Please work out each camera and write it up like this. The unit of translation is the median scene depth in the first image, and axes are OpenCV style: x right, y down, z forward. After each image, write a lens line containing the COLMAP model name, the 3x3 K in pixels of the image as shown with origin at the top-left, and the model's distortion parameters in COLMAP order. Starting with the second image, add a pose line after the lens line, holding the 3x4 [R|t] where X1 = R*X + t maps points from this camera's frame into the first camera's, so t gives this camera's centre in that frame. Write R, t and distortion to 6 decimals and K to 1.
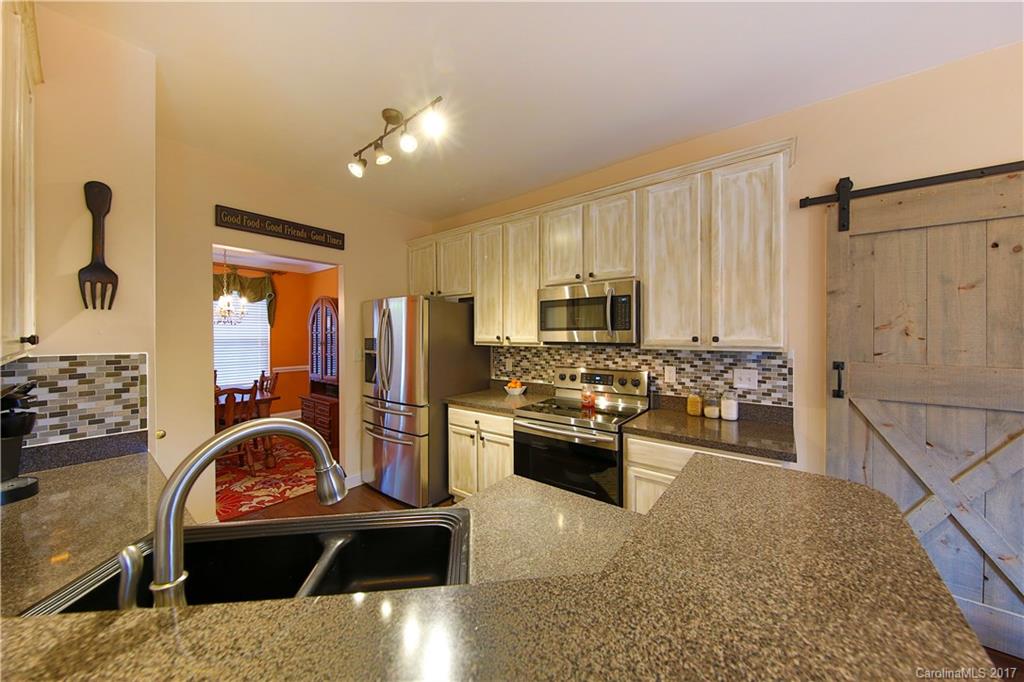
lens RADIAL K [[343.4, 0, 517.6], [0, 343.4, 338.1], [0, 0, 1]] dist [0.007745, -0.006069]
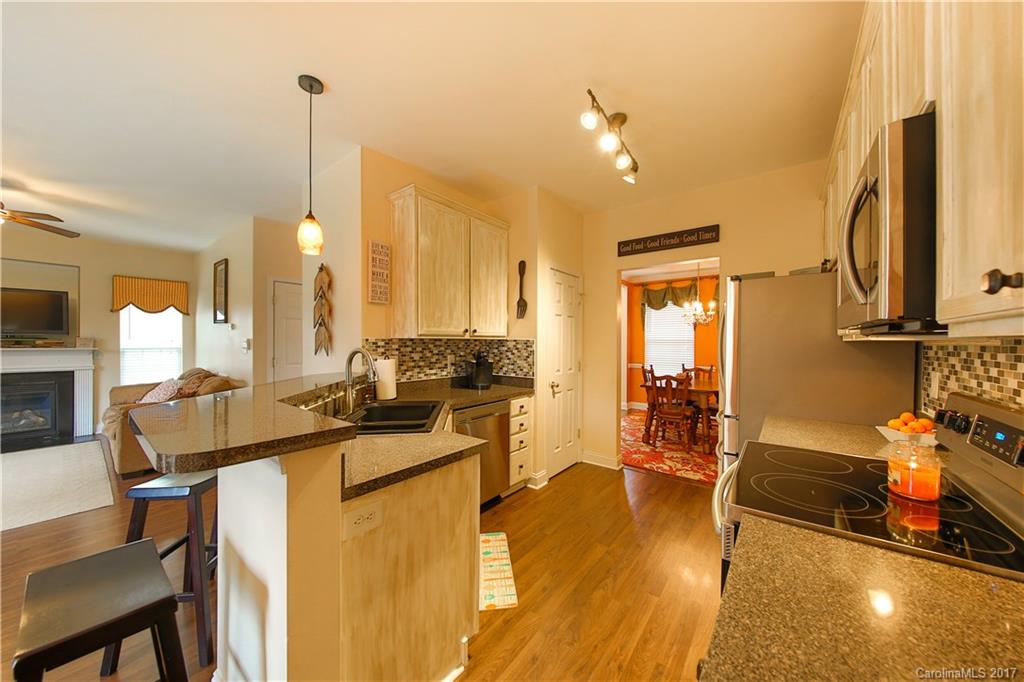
lens RADIAL K [[347.0, 0, 516.6], [0, 347.0, 345.0], [0, 0, 1]] dist [-0.005052, -0.000377]
pose [[-0.003990, 0.010648, -0.999935, 0.604205], [-0.014166, 0.999842, 0.010704, 0.036673], [0.999892, 0.014208, -0.003839, 0.590836]]
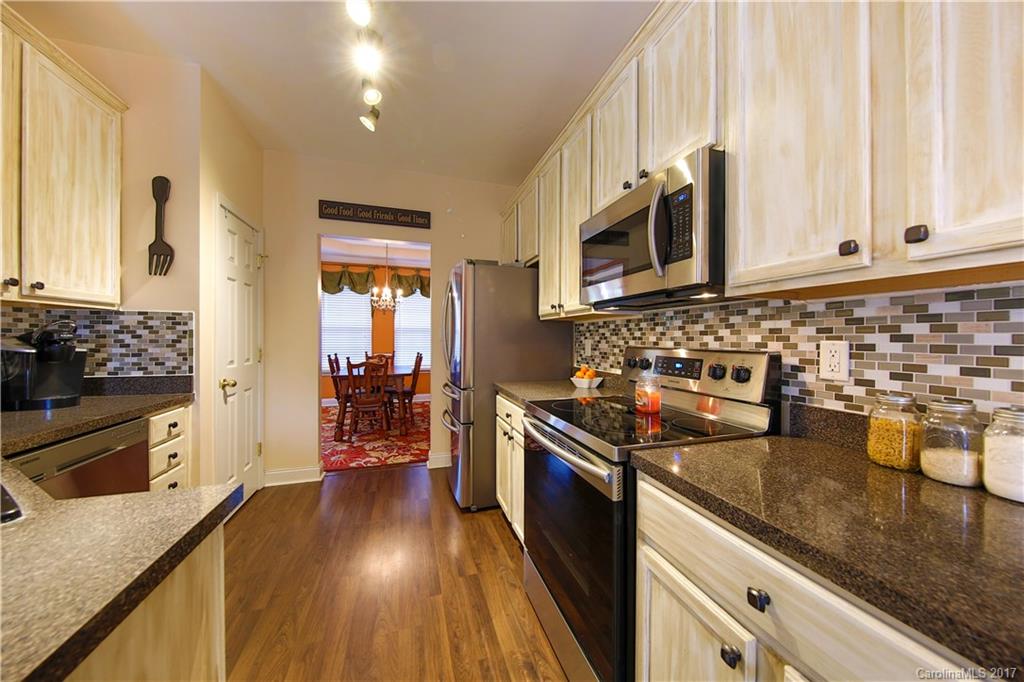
lens RADIAL K [[343.4, 0, 517.6], [0, 343.4, 338.1], [0, 0, 1]] dist [0.007745, -0.006069]
pose [[0.820412, 0.006411, -0.571737, 0.366598], [-0.010294, 0.999941, -0.003559, 0.084110], [0.571680, 0.008805, 0.820429, 0.429124]]
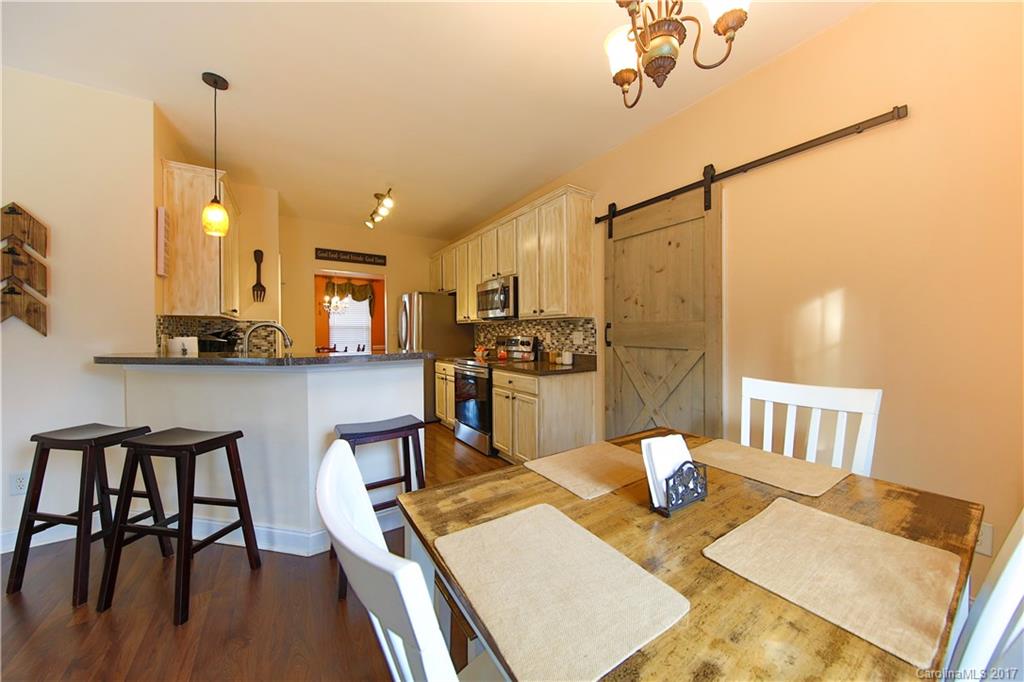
lens RADIAL K [[347.0, 0, 519.0], [0, 347.0, 333.8], [0, 0, 1]] dist [0.001417, -0.000029]
pose [[0.948731, -0.002544, -0.316074, 0.798916], [0.001748, 0.999995, -0.002801, 0.092535], [0.316079, 0.002105, 0.948730, -0.463650]]
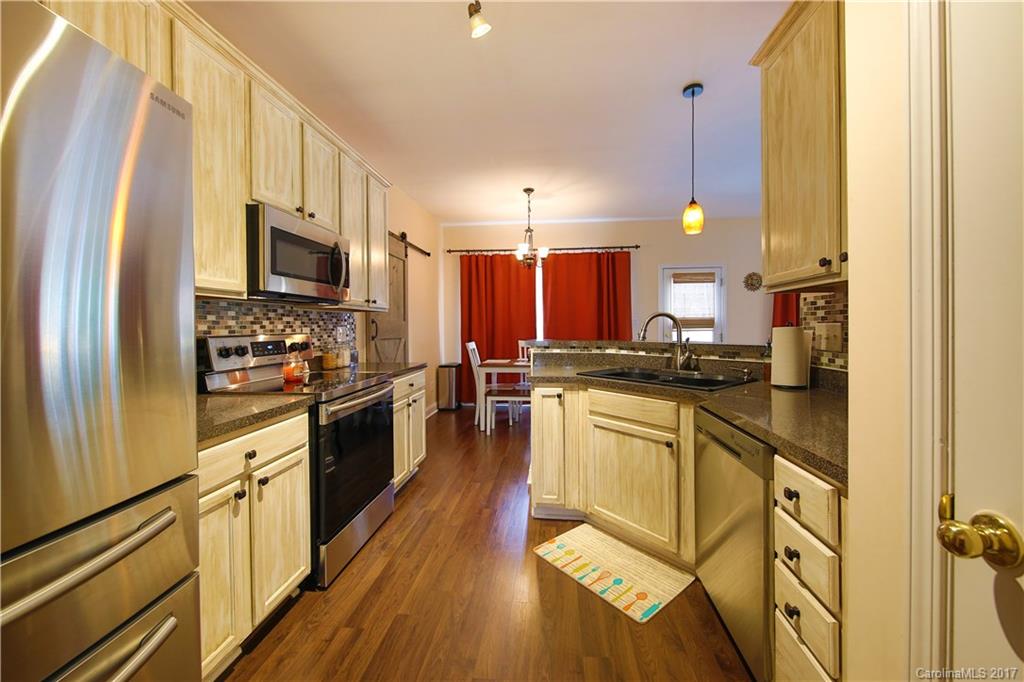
lens RADIAL K [[390.4, 0, 522.1], [0, 390.4, 328.6], [0, 0, 1]] dist [0.000010, -0.000033]
pose [[-0.532101, 0.001648, 0.846680, -0.832626], [0.015251, 0.999855, 0.007638, 0.085805], [-0.846544, 0.016977, -0.532048, 1.072798]]
